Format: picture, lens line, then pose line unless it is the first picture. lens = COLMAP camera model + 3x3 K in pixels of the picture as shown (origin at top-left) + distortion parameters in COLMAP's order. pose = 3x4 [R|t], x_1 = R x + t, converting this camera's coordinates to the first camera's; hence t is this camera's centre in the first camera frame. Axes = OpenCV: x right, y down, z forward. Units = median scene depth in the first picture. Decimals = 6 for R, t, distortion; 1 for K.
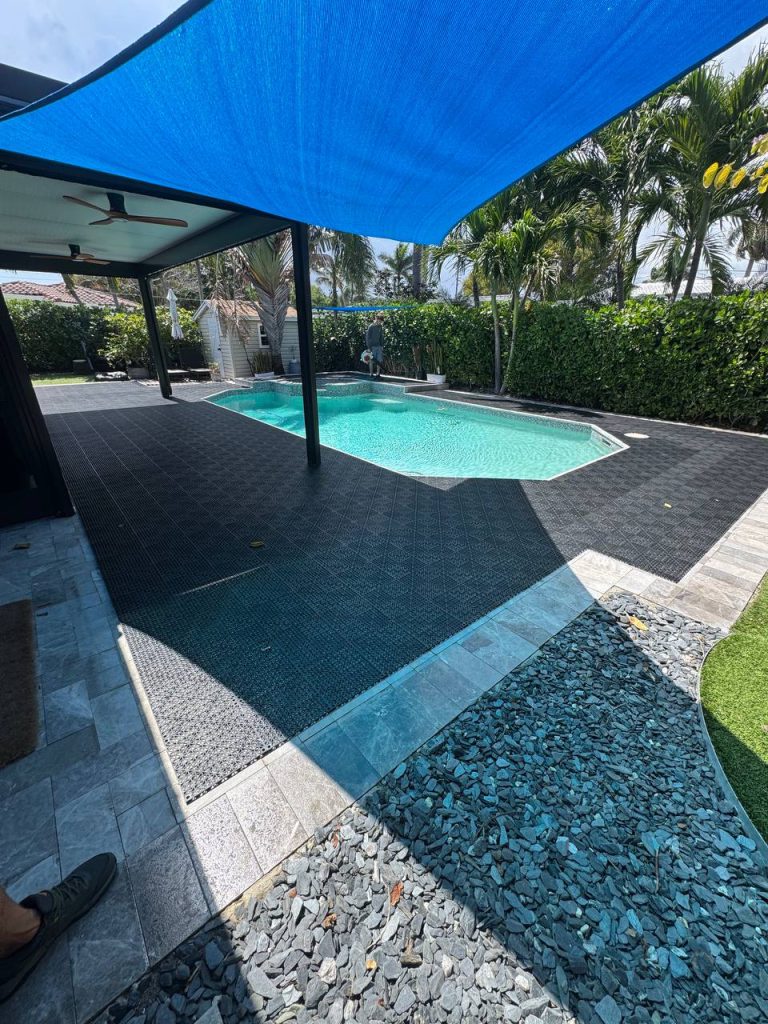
lens RADIAL K [[406.9, 0, 384.0], [0, 406.9, 512.0], [0, 0, 1]] dist [-0.004637, 0.000645]
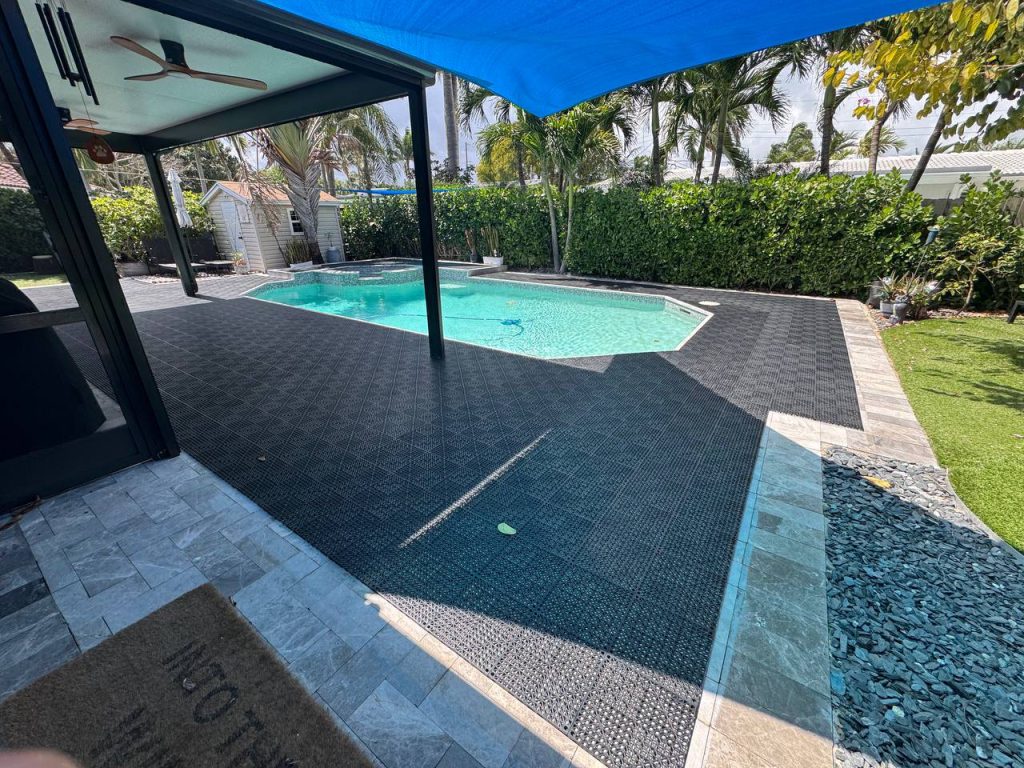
lens RADIAL K [[406.9, 0, 510.8], [0, 406.9, 382.4], [0, 0, 1]] dist [-0.004637, 0.000645]
pose [[0.964372, -0.111141, 0.240073, -0.266813], [0.118489, 0.992821, -0.016347, -0.029819], [-0.236532, 0.044210, 0.970617, 0.095276]]
